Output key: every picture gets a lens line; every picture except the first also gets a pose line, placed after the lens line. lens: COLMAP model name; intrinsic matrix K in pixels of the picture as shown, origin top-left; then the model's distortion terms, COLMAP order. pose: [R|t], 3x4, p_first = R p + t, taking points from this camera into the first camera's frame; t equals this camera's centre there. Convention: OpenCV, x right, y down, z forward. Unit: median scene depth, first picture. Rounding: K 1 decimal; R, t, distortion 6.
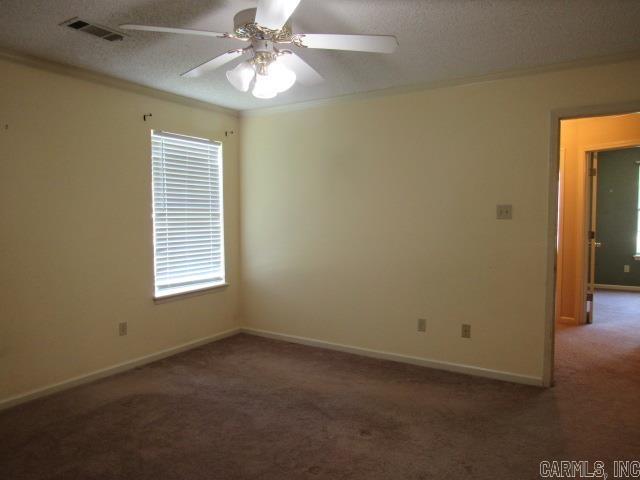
lens RADIAL K [[461.4, 0, 320.0], [0, 461.4, 240.0], [0, 0, 1]] dist [-0.028542, 0.005017]
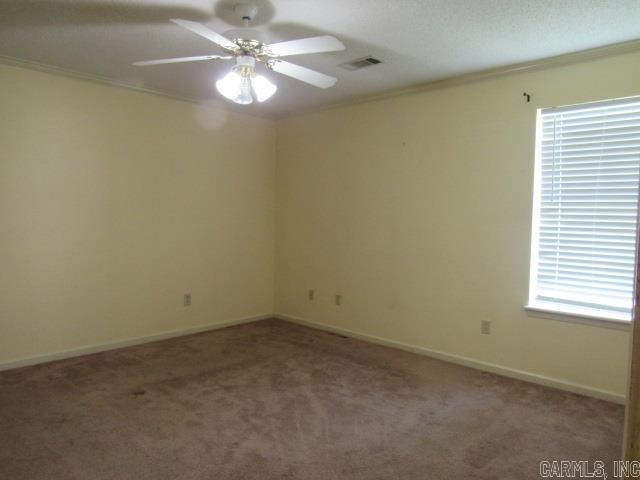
lens RADIAL K [[442.2, 0, 320.0], [0, 442.2, 240.0], [0, 0, 1]] dist [-0.024129, 0.001879]
pose [[-0.186819, 0.063299, -0.980353, 0.500893], [-0.062803, 0.995111, 0.076220, -0.036752], [0.980385, 0.075809, -0.181930, 0.753527]]
